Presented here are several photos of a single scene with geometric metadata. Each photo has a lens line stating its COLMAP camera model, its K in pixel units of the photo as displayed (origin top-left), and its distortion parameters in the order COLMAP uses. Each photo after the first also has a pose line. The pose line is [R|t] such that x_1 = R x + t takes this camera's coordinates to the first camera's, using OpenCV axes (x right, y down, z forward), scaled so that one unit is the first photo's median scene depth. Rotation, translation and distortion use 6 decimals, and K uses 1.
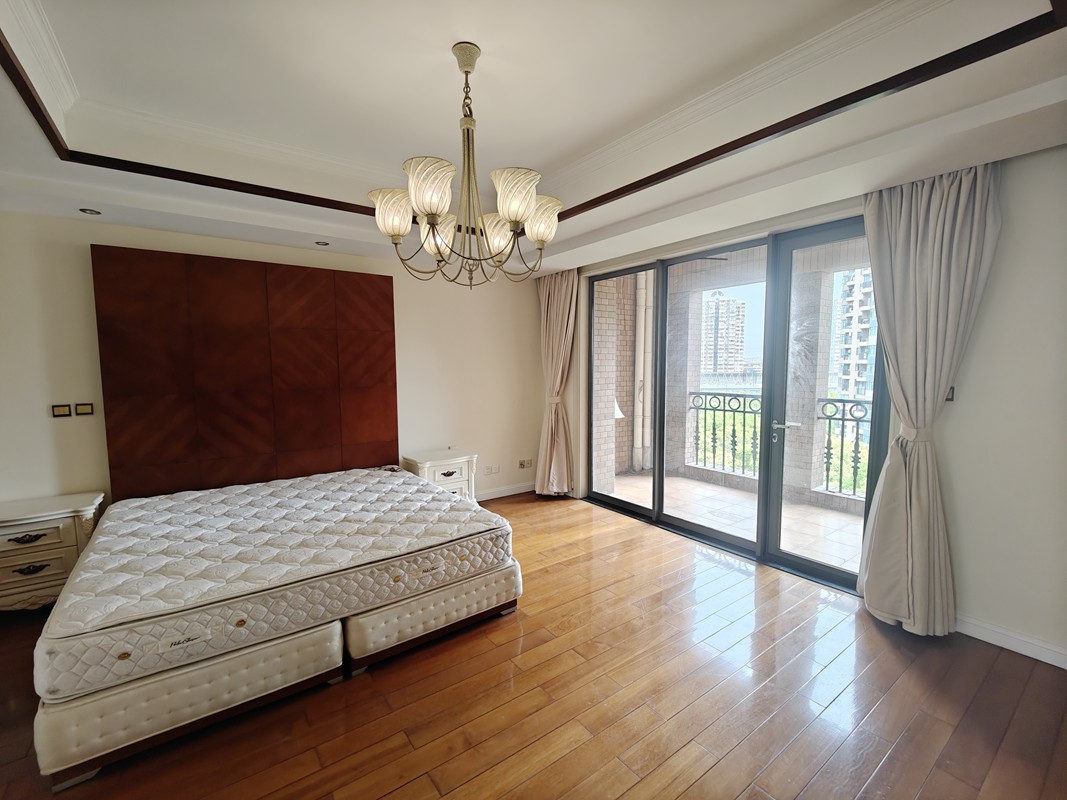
lens RADIAL K [[463.8, 0, 535.8], [0, 463.8, 403.9], [0, 0, 1]] dist [0.011361, -0.011277]
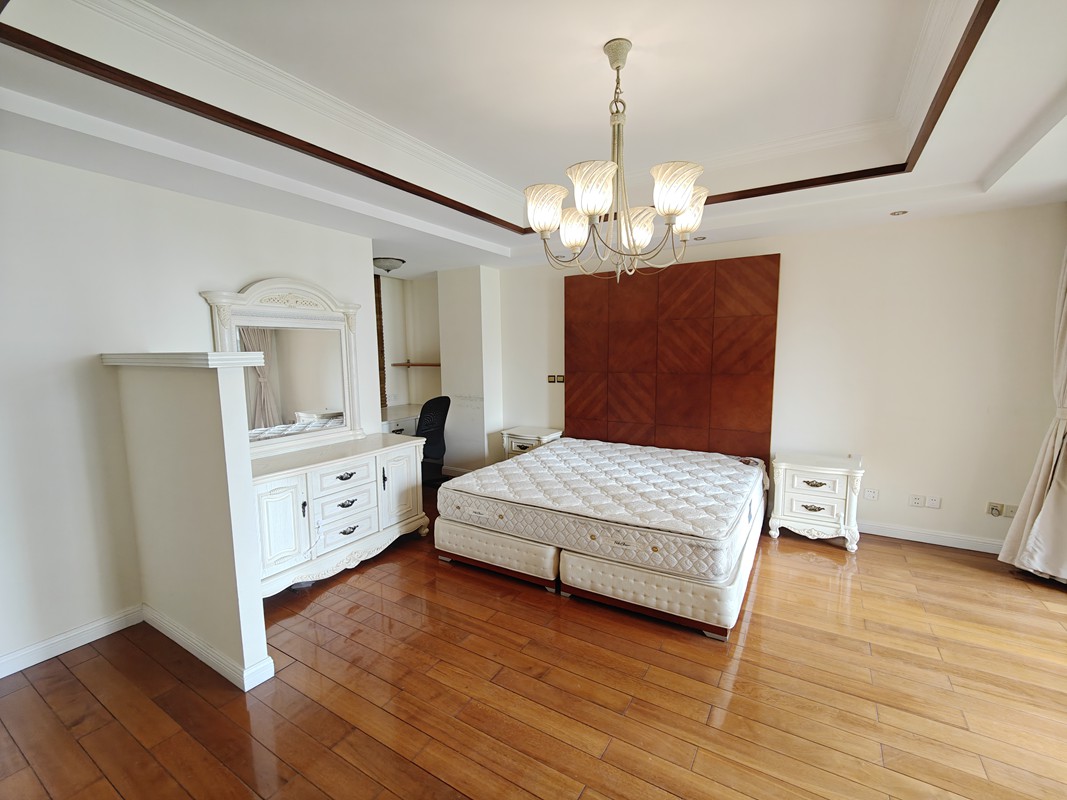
lens RADIAL K [[463.8, 0, 535.8], [0, 463.8, 403.9], [0, 0, 1]] dist [0.011361, -0.011277]
pose [[0.374124, 0.108695, -0.920987, 0.515080], [-0.072459, 0.993498, 0.087818, -0.038322], [0.924544, 0.033879, 0.379567, 0.303906]]
